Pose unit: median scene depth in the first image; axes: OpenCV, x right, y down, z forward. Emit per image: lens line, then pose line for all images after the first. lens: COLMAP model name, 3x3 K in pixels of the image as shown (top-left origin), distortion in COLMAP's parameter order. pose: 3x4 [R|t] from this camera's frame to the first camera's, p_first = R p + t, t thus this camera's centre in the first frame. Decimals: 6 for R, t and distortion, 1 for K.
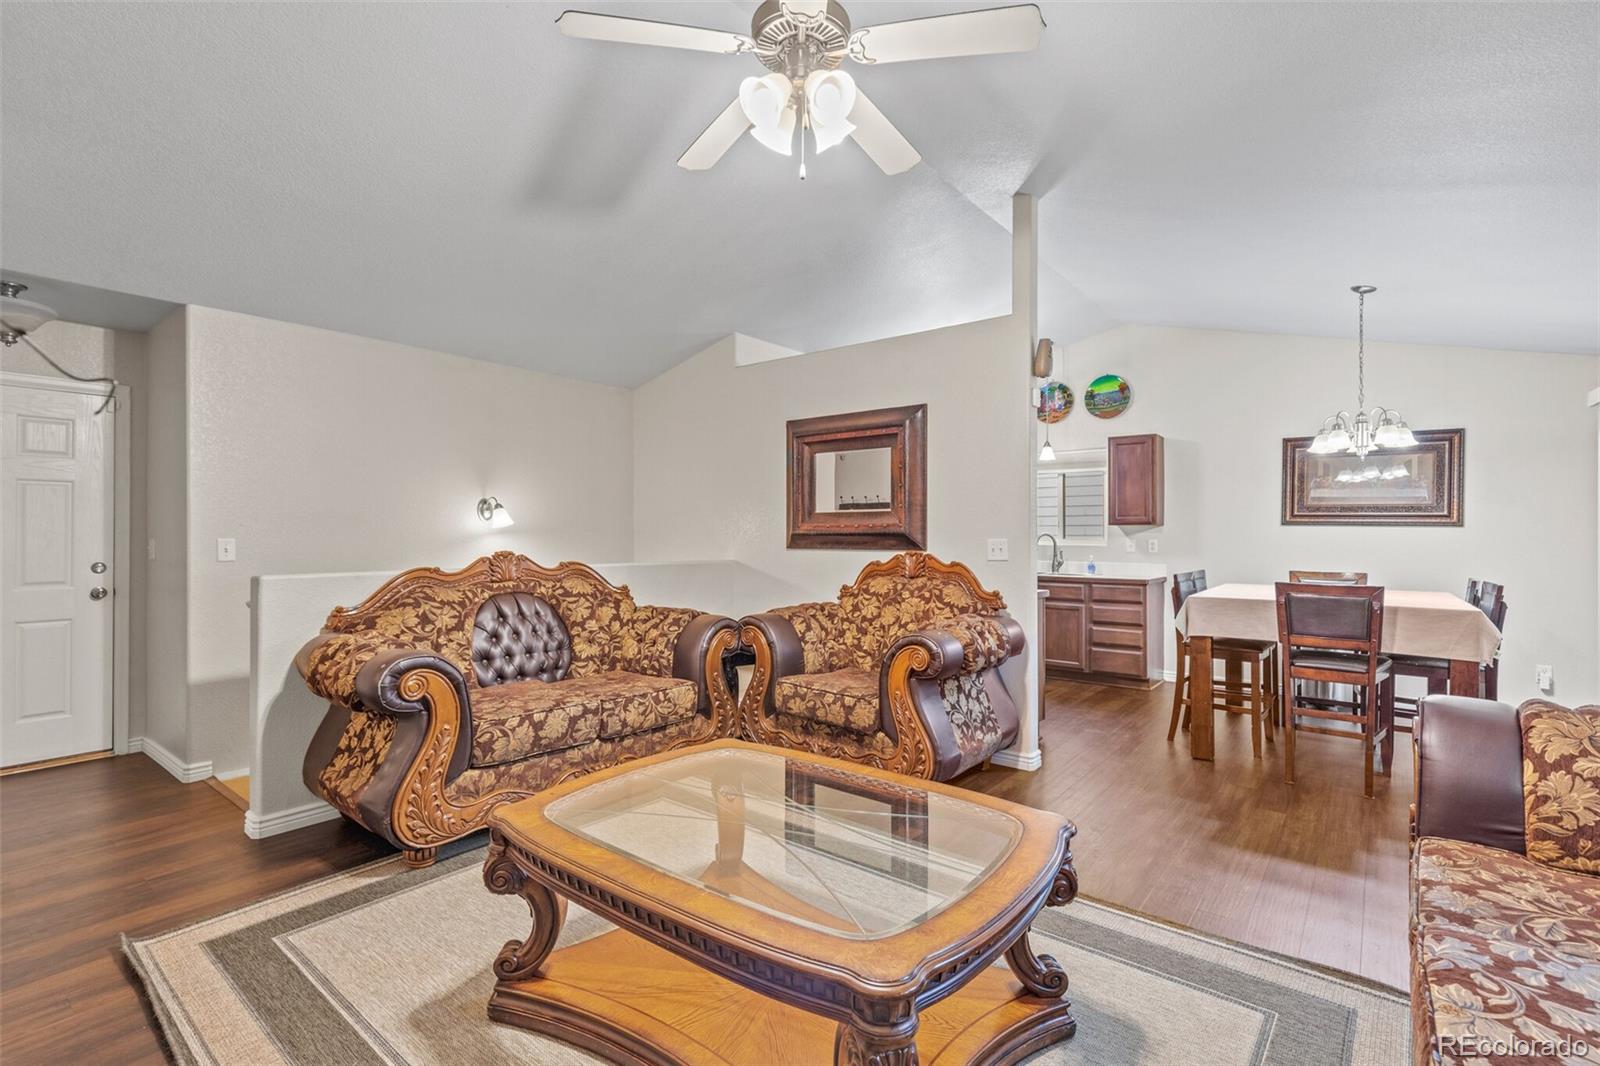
lens RADIAL K [[727.9, 0, 795.4], [0, 727.9, 526.5], [0, 0, 1]] dist [0.001940, 0.000557]
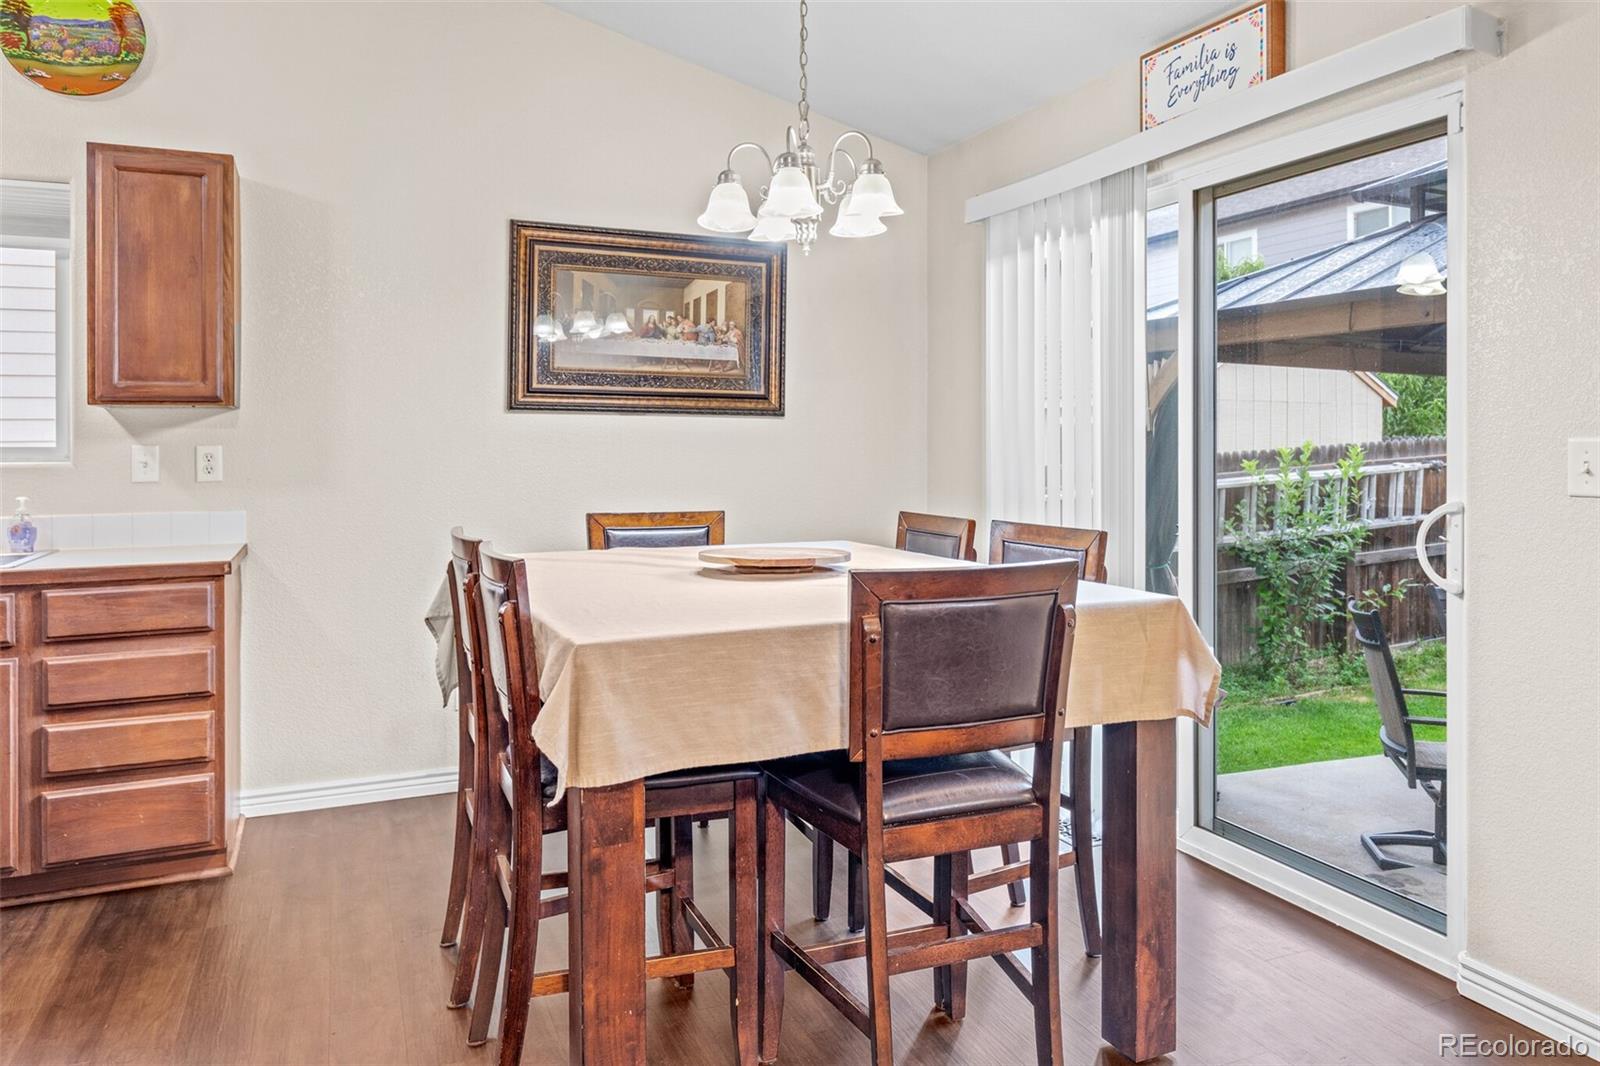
lens RADIAL K [[1092.3, 0, 798.2], [0, 1092.3, 435.3], [0, 0, 1]] dist [-0.007985, -0.003741]
pose [[0.473670, 0.002611, 0.880699, 0.147042], [-0.000718, 0.999996, -0.002579, 0.013809], [-0.880702, 0.000589, 0.473670, 0.485040]]
